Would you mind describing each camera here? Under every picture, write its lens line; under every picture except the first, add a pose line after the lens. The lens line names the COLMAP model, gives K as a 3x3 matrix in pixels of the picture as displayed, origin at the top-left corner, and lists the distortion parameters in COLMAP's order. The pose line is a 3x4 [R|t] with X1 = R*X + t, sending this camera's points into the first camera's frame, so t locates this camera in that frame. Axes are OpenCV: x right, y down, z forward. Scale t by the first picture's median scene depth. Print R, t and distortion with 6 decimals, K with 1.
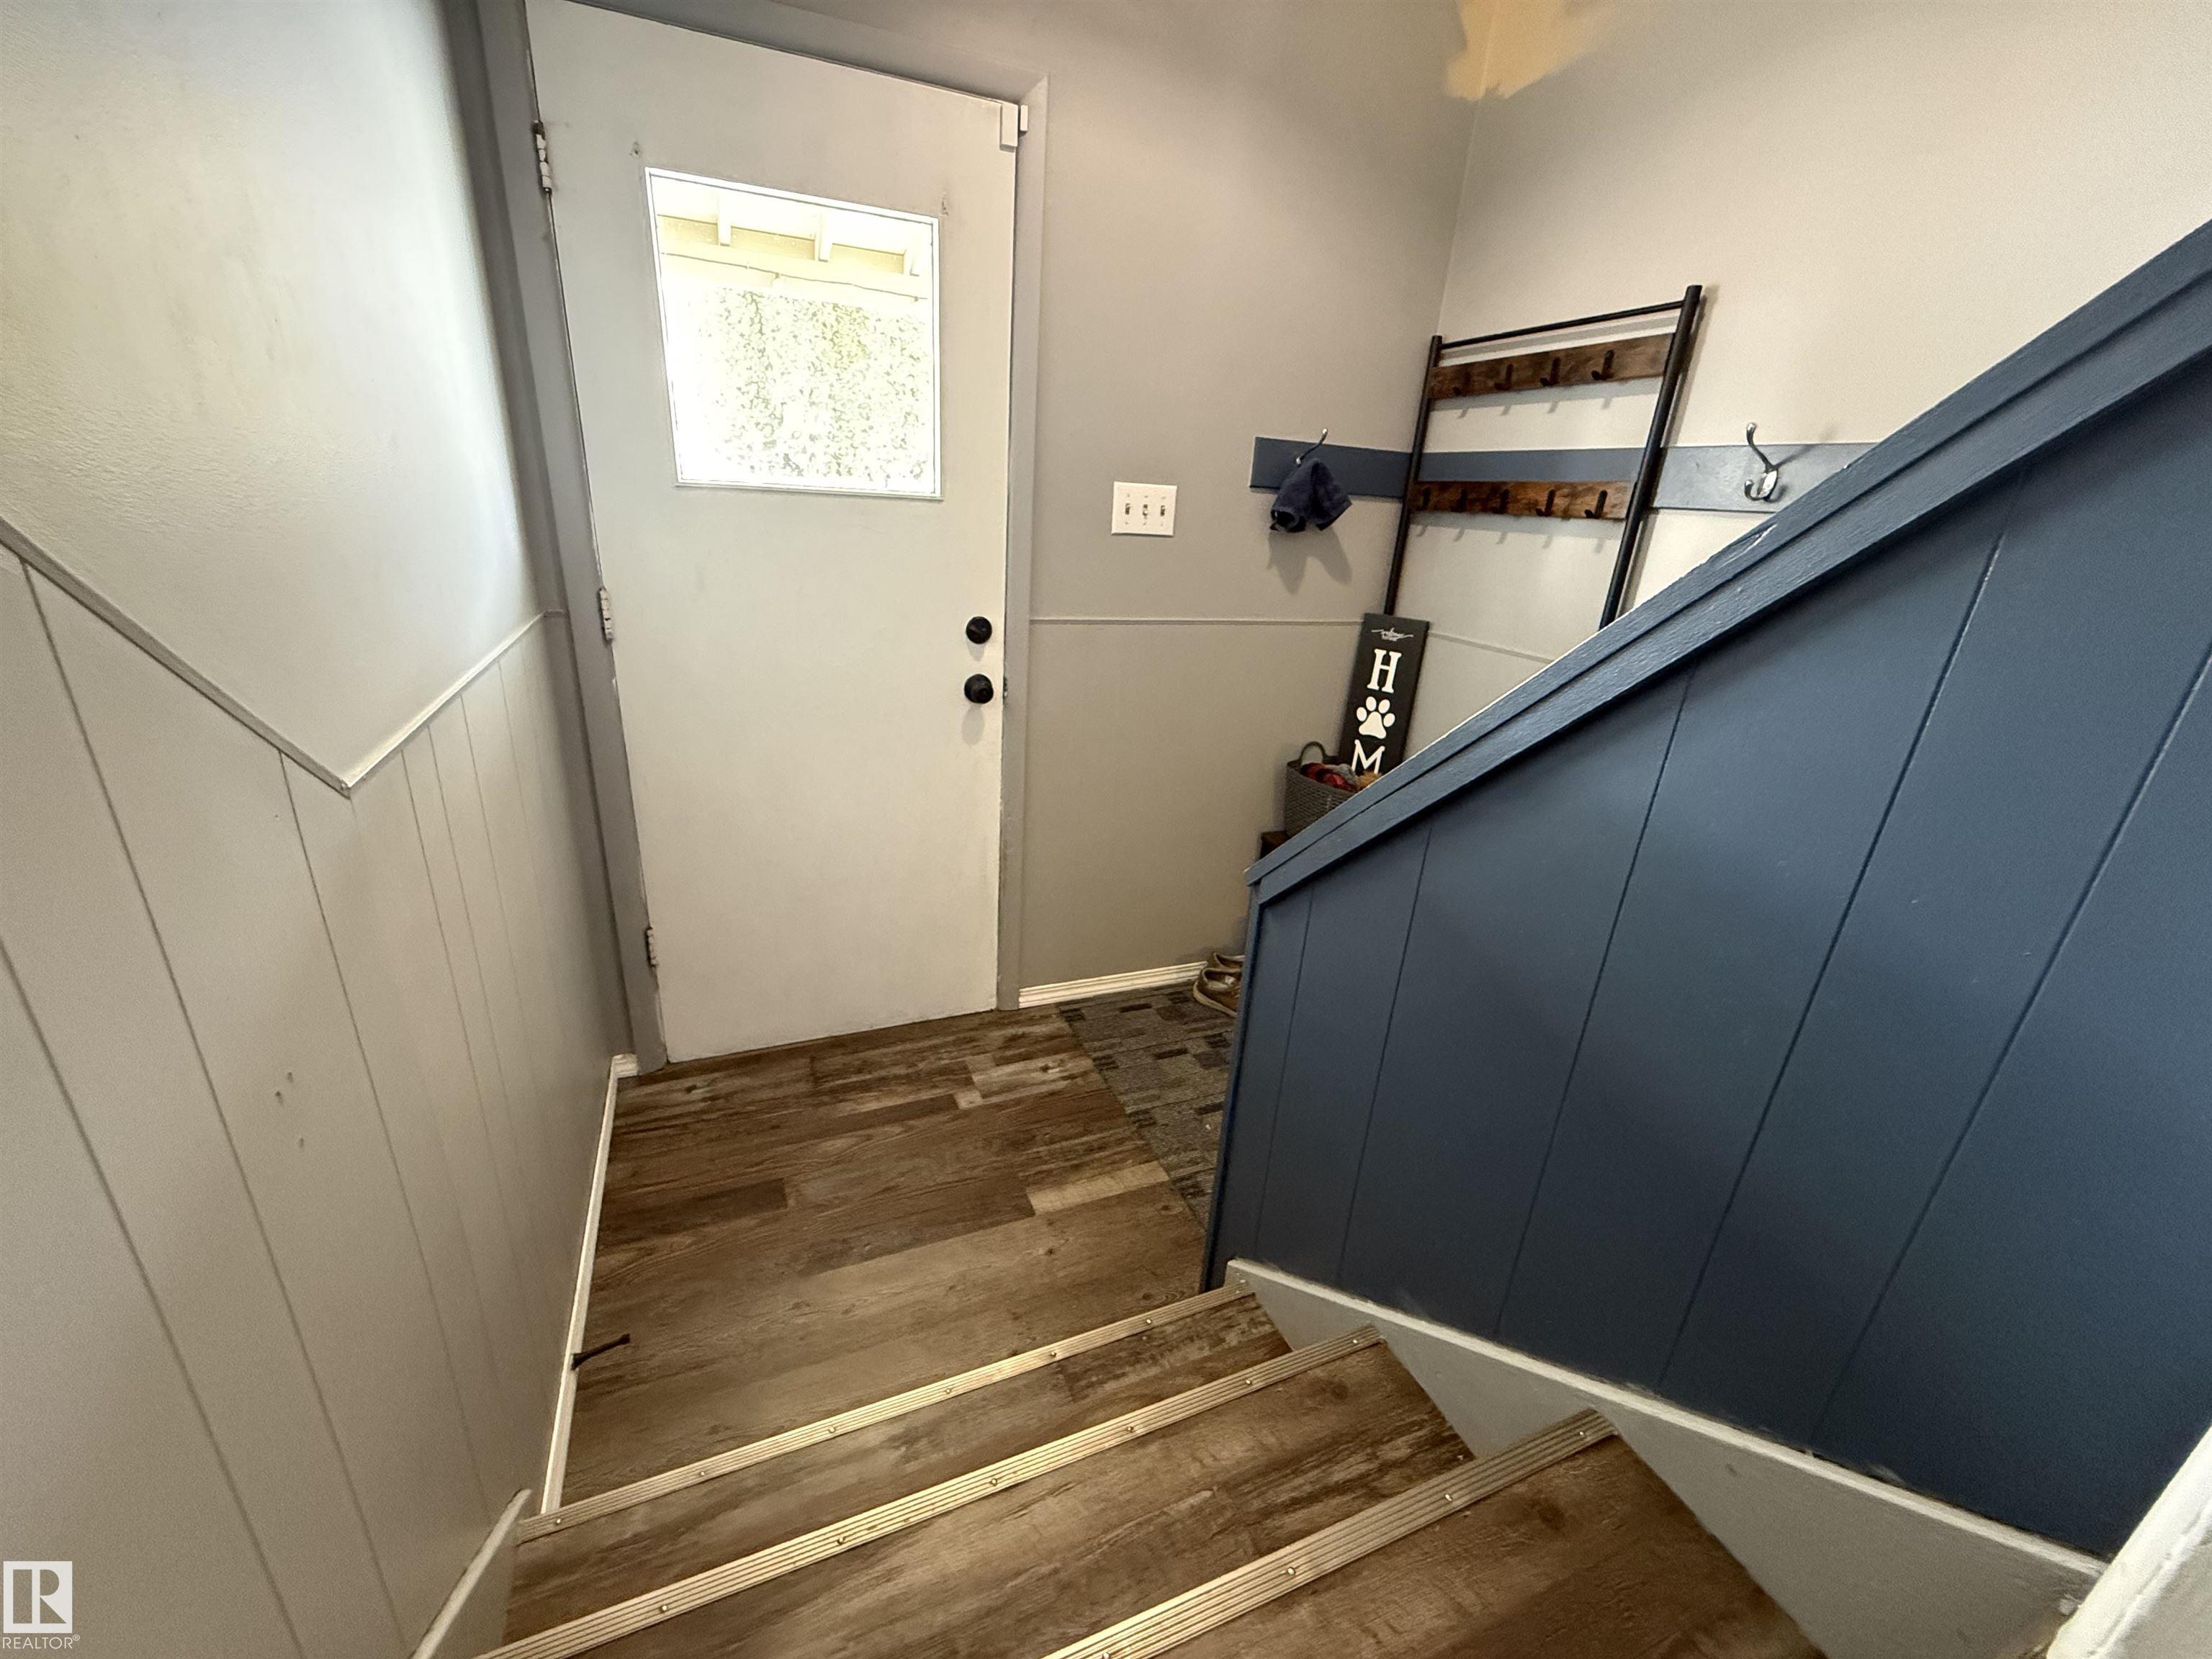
lens RADIAL K [[879.5, 0, 1100.8], [0, 879.5, 826.7], [0, 0, 1]] dist [0.000351, -0.000270]
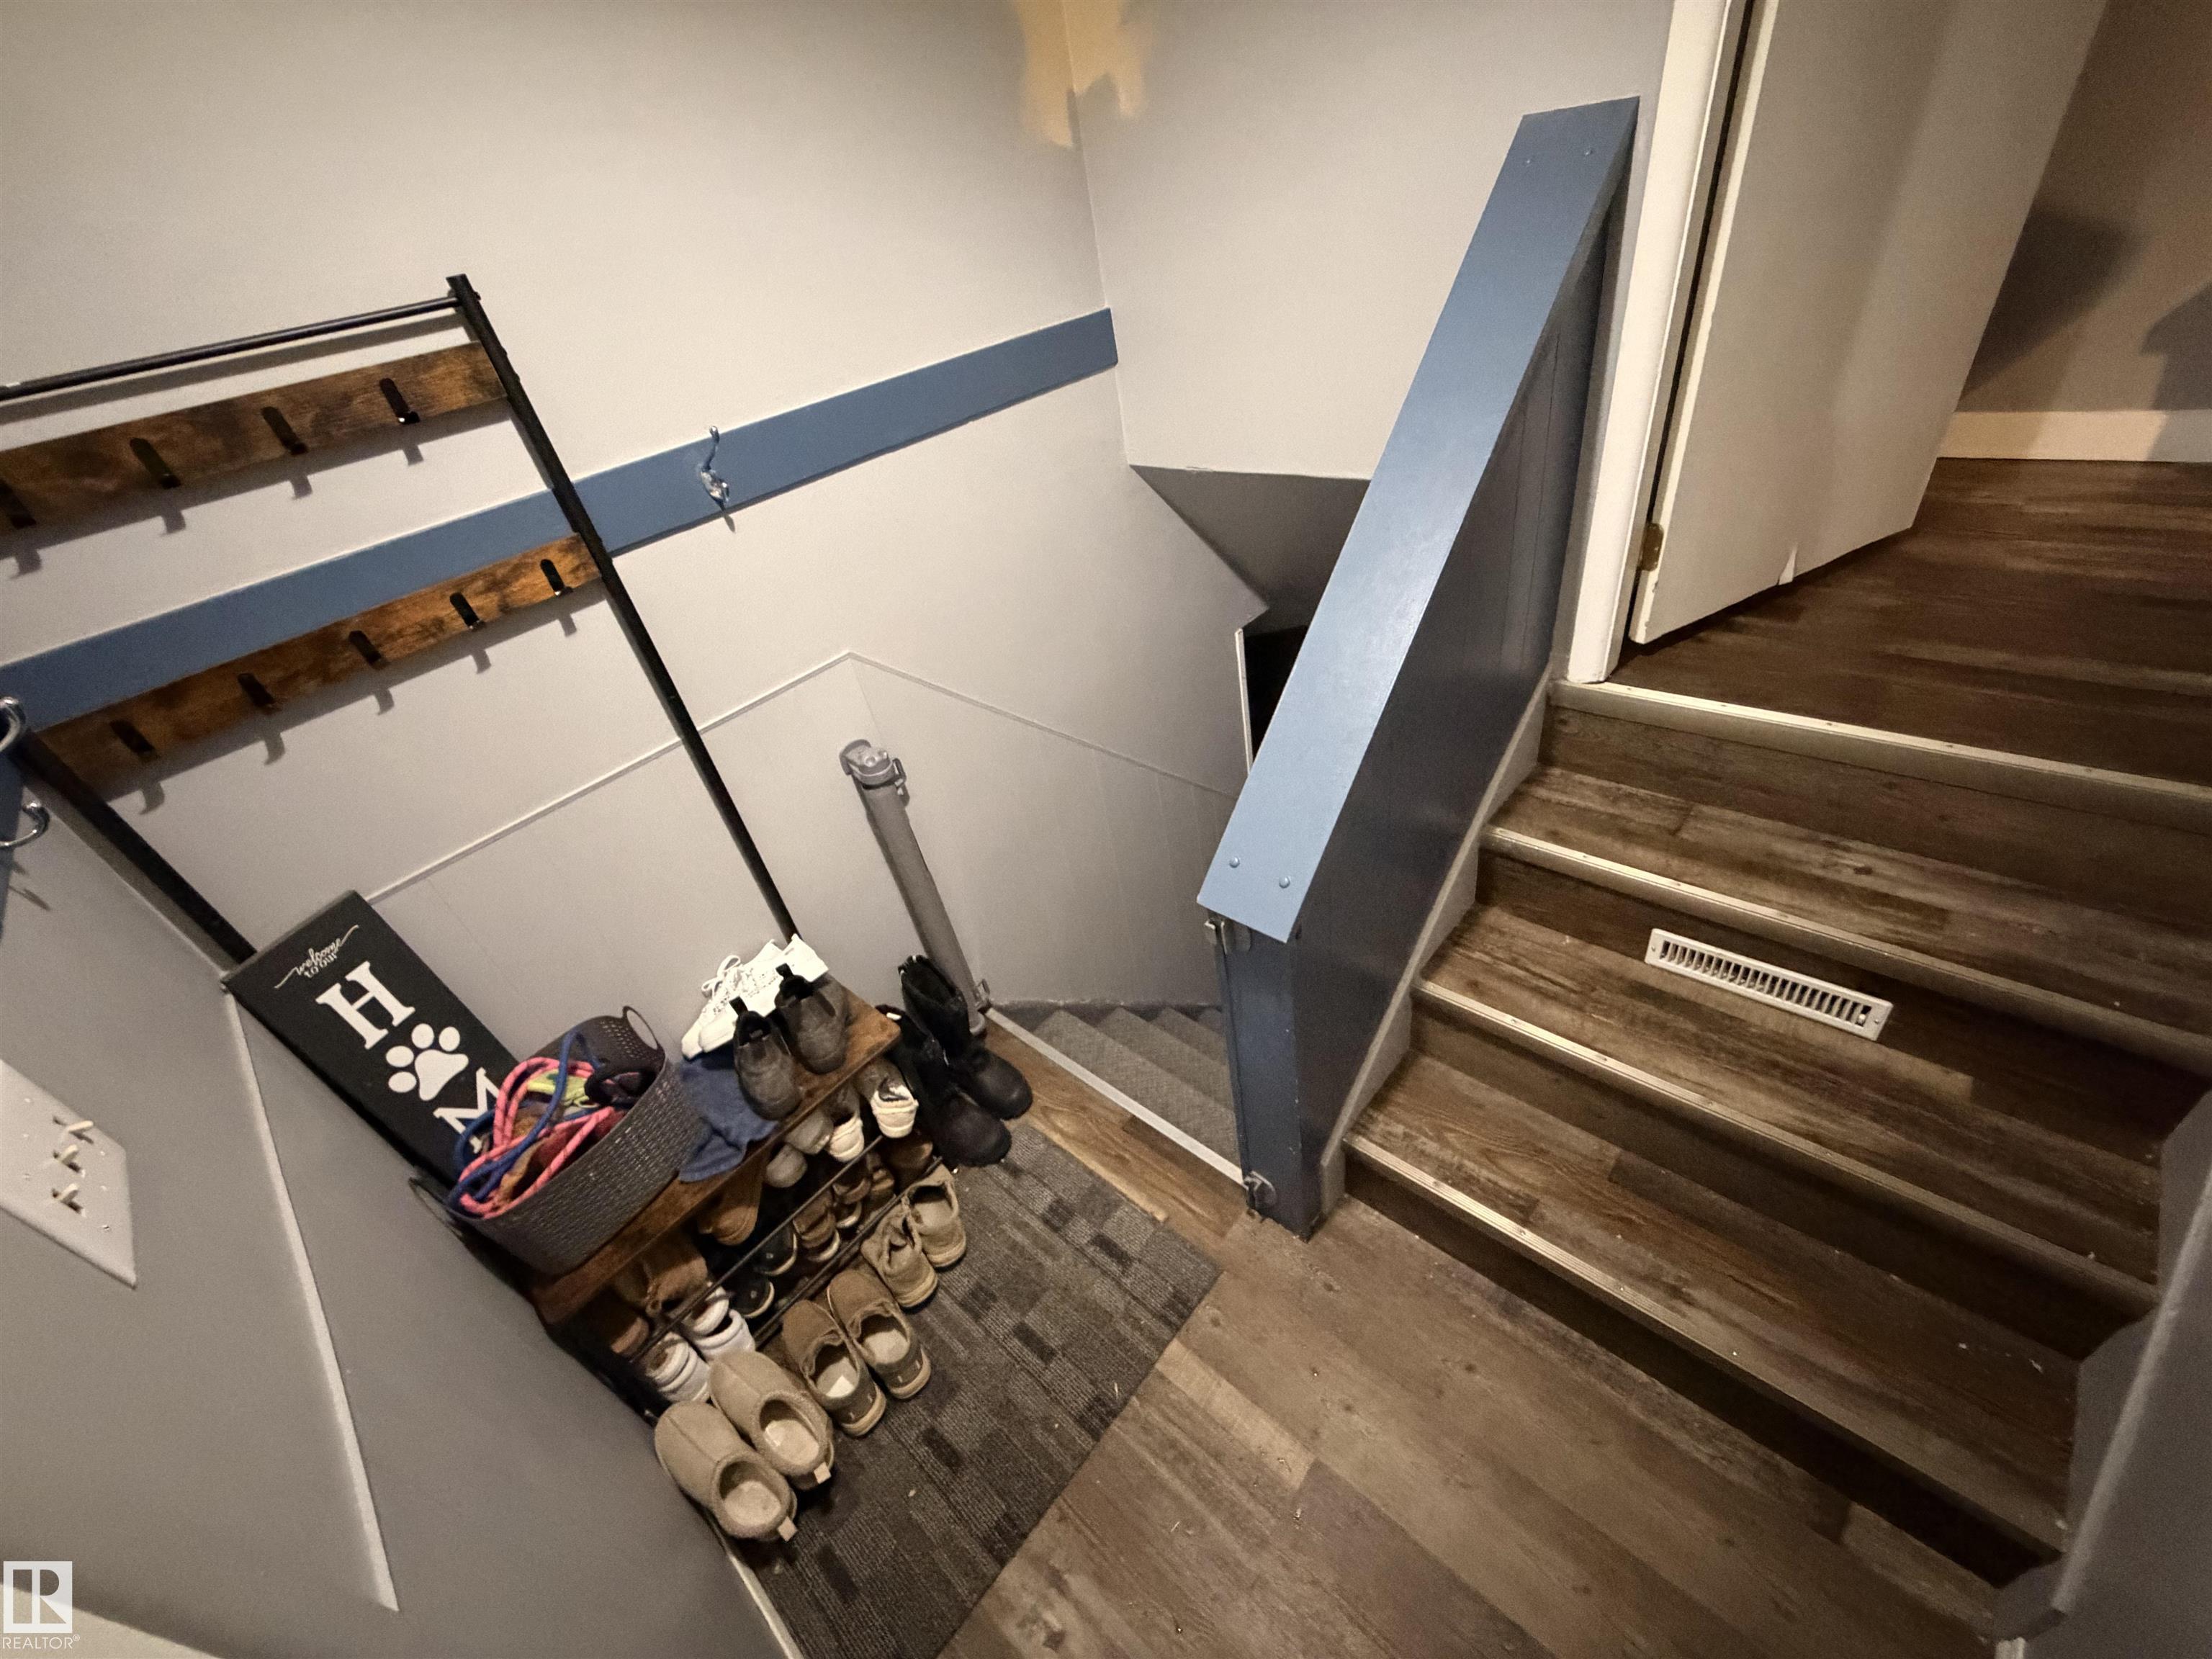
lens RADIAL K [[877.6, 0, 1103.0], [0, 877.6, 824.8], [0, 0, 1]] dist [-0.000434, -0.000043]
pose [[-0.424009, -0.528677, 0.735335, -0.221287], [0.445911, 0.584834, 0.677594, -0.437431], [-0.788277, 0.615199, -0.012232, 0.631838]]
